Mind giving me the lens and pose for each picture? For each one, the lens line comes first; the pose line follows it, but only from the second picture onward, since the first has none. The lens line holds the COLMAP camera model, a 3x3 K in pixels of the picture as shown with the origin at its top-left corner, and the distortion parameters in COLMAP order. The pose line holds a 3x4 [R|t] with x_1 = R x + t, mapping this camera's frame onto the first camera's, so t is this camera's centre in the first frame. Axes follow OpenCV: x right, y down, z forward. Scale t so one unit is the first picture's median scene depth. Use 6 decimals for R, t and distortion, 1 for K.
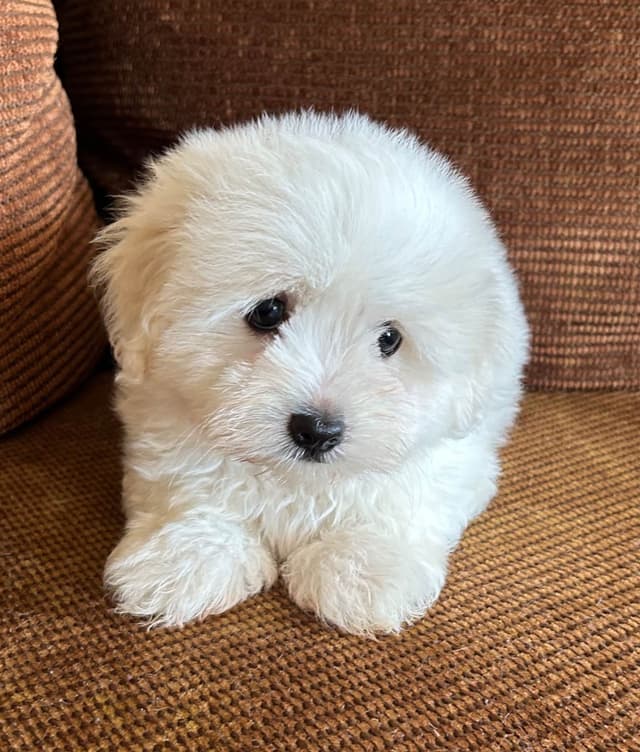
lens RADIAL K [[880.5, 0, 342.4], [0, 880.5, 474.6], [0, 0, 1]] dist [0.046667, -0.124856]
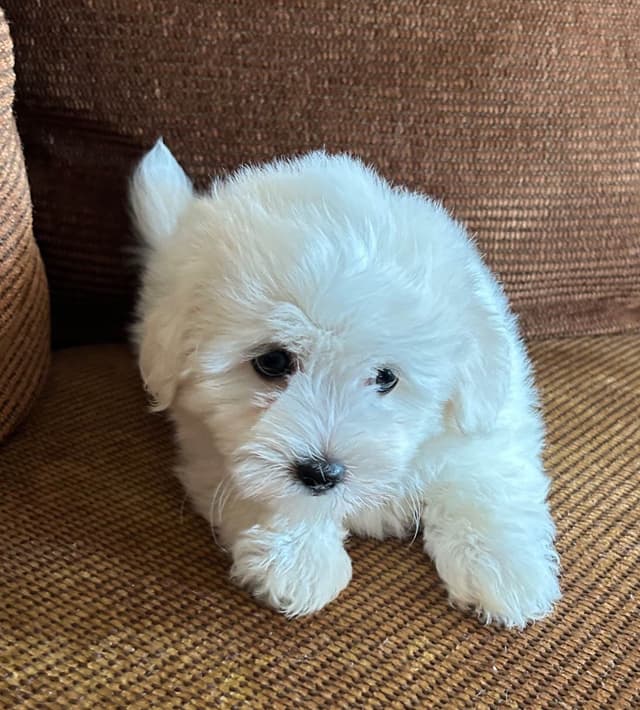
lens RADIAL K [[883.5, 0, 349.3], [0, 883.5, 470.0], [0, 0, 1]] dist [0.081126, -0.189190]
pose [[0.947931, -0.121983, 0.294188, -0.334509], [0.111268, 0.992379, 0.052956, -0.017559], [-0.298405, -0.017465, 0.954280, -0.042958]]
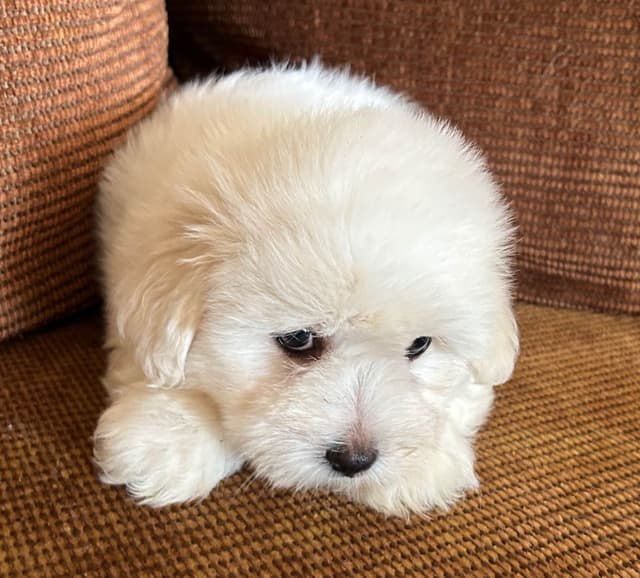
lens RADIAL K [[796.4, 0, 367.9], [0, 796.4, 342.5], [0, 0, 1]] dist [0.081126, -0.189190]
pose [[0.997021, 0.074112, -0.021372, -0.026779], [-0.075108, 0.995906, -0.050297, 0.004546], [0.017556, 0.051752, 0.998506, 0.110276]]
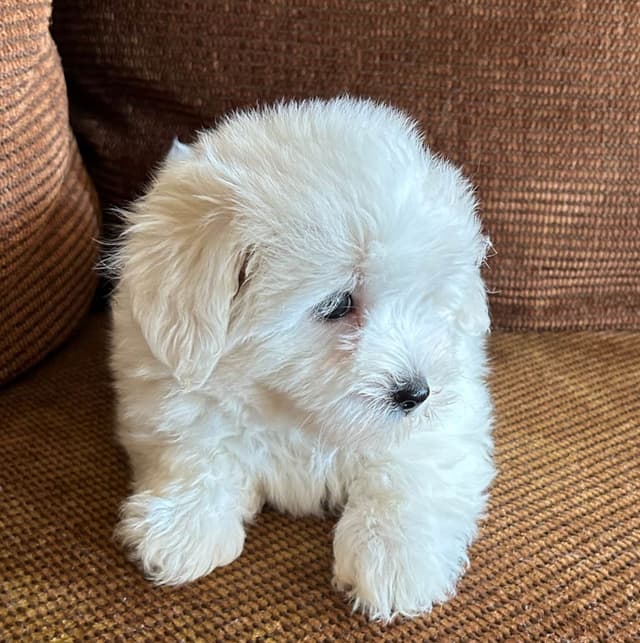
lens RADIAL K [[860.1, 0, 379.6], [0, 860.1, 422.1], [0, 0, 1]] dist [0.074701, -0.165421]
pose [[0.991790, -0.024232, 0.125561, -0.094278], [0.022920, 0.999667, 0.011881, 0.001365], [-0.125807, -0.008906, 0.992015, -0.043285]]
